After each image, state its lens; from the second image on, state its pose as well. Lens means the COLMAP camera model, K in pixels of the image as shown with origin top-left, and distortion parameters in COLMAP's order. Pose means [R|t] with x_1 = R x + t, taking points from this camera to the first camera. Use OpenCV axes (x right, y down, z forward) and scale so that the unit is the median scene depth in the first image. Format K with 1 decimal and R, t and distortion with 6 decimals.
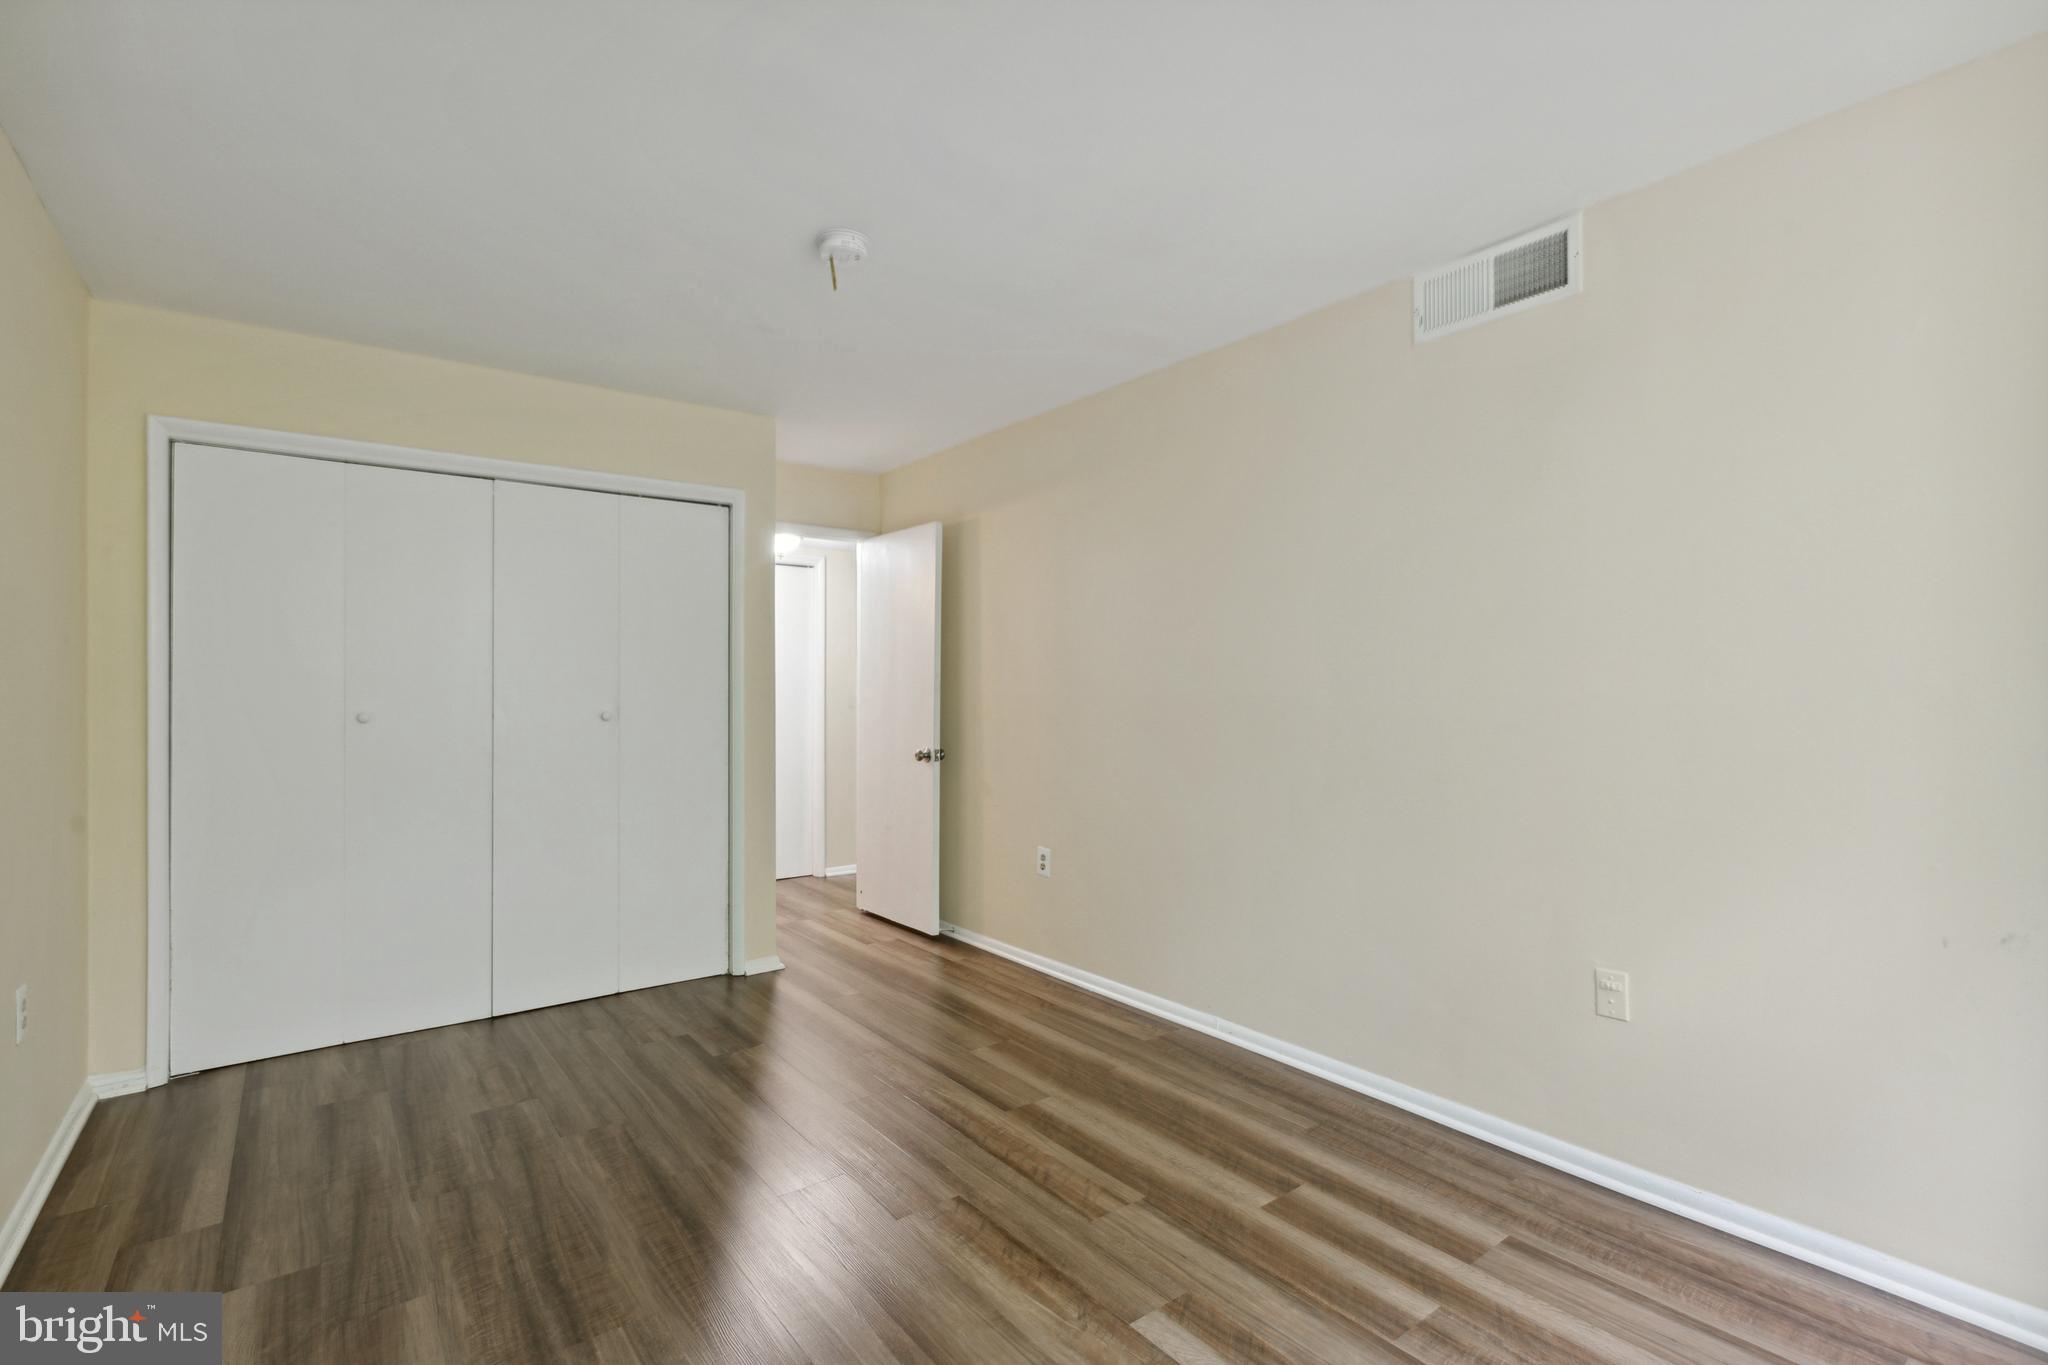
lens RADIAL K [[936.3, 0, 1014.3], [0, 936.3, 681.3], [0, 0, 1]] dist [0.011597, -0.001077]
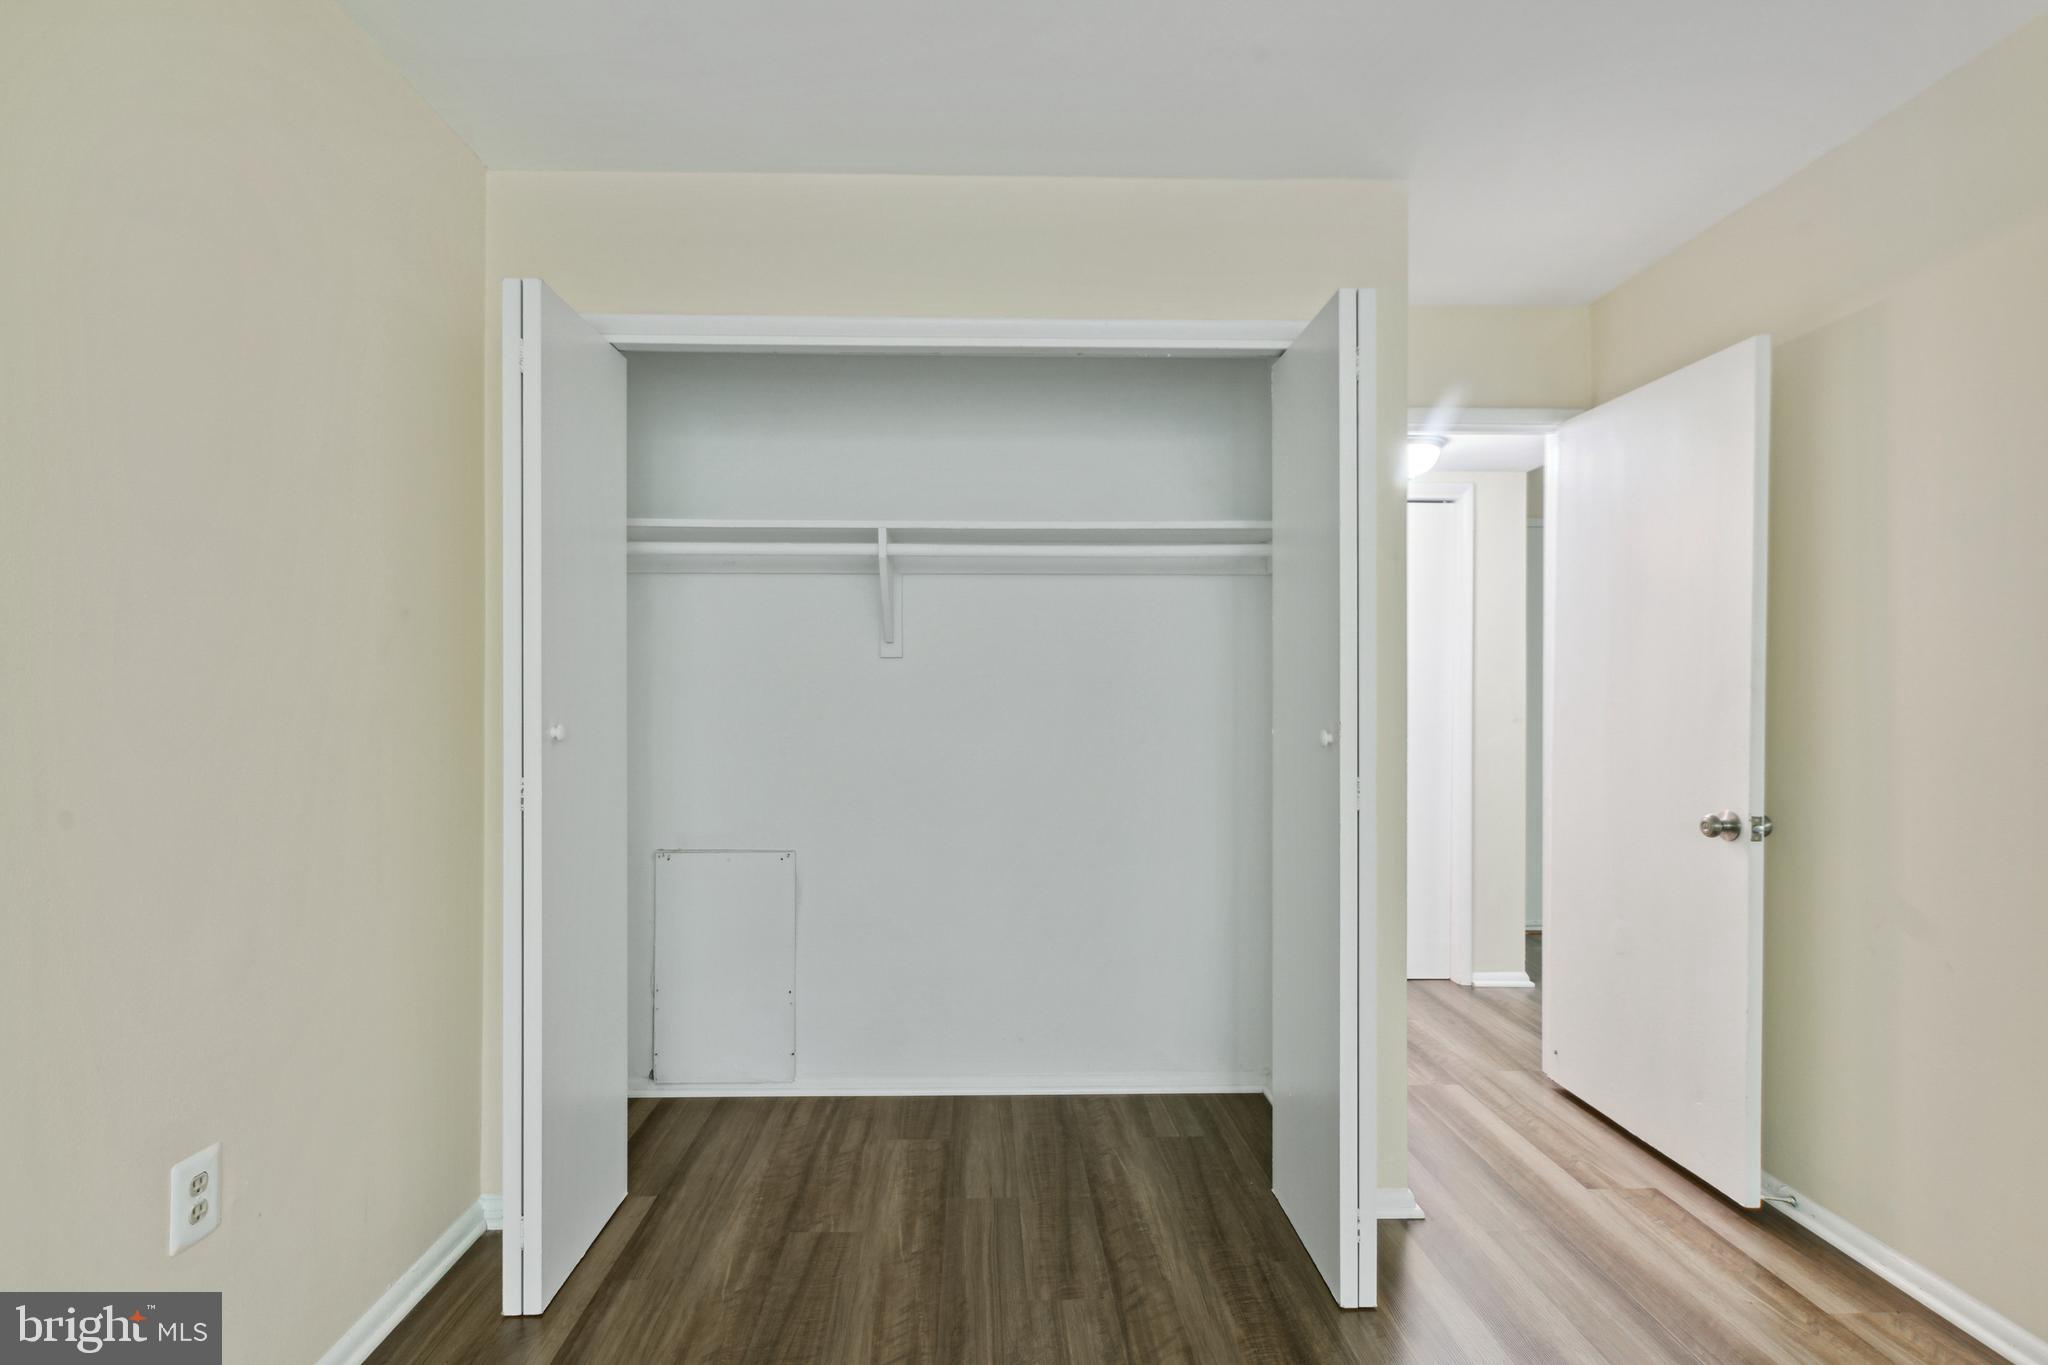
lens RADIAL K [[936.3, 0, 1066.0], [0, 936.3, 704.7], [0, 0, 1]] dist [0.011597, -0.001077]
pose [[0.842250, 0.000175, -0.539087, -0.119765], [0.003670, 0.999975, 0.006059, 0.013007], [0.539074, -0.007081, 0.842229, 0.414666]]
